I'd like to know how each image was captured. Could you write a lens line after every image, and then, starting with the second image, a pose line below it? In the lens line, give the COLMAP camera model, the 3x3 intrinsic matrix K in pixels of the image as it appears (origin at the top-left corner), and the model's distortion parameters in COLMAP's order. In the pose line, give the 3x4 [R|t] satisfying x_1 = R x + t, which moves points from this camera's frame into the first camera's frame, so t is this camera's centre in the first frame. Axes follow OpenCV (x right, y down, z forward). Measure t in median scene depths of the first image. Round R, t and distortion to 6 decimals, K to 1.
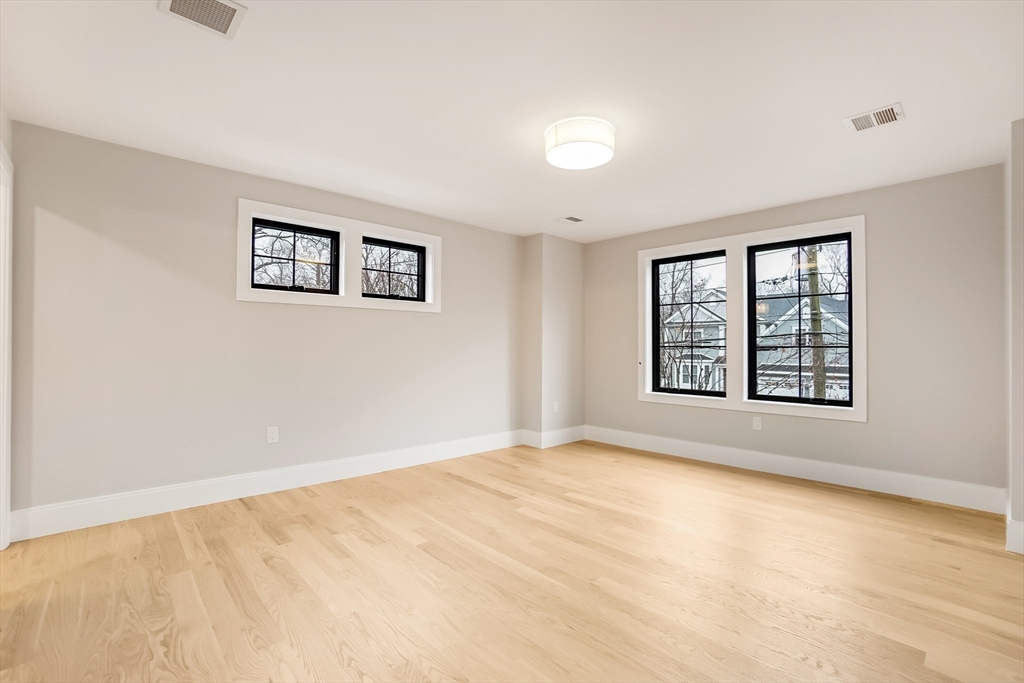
lens RADIAL K [[457.9, 0, 513.4], [0, 457.9, 340.7], [0, 0, 1]] dist [-0.037506, 0.003331]
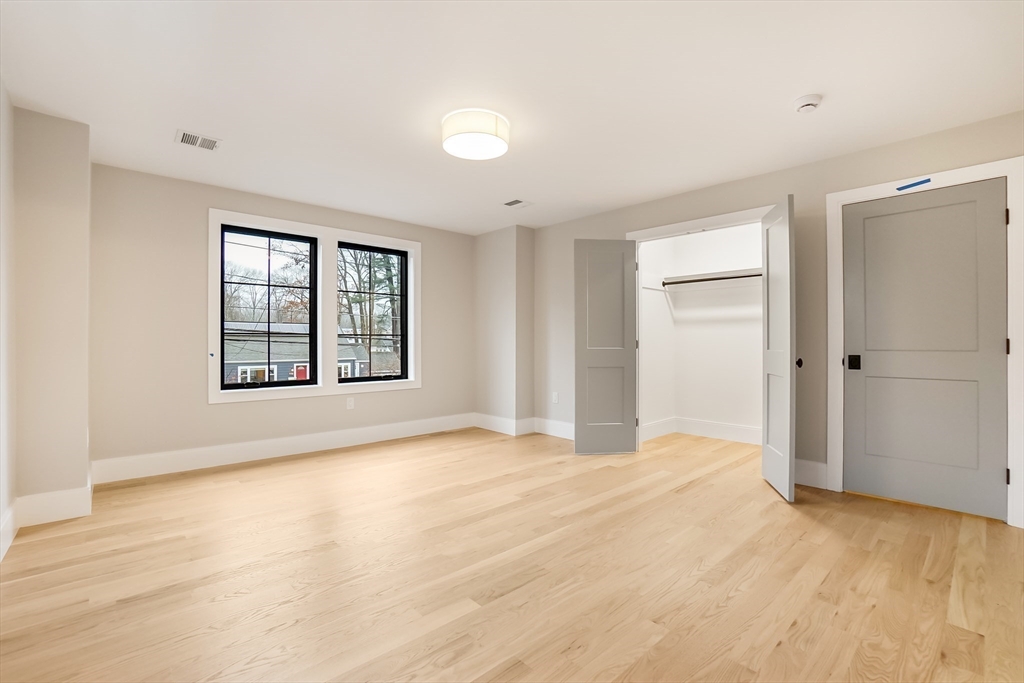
lens RADIAL K [[457.9, 0, 513.6], [0, 457.9, 342.5], [0, 0, 1]] dist [-0.037506, 0.003331]
pose [[-0.011147, -0.006669, 0.999916, -1.034363], [-0.016111, 0.999849, 0.006489, 0.031658], [-0.999808, -0.016037, -0.011253, 1.073265]]
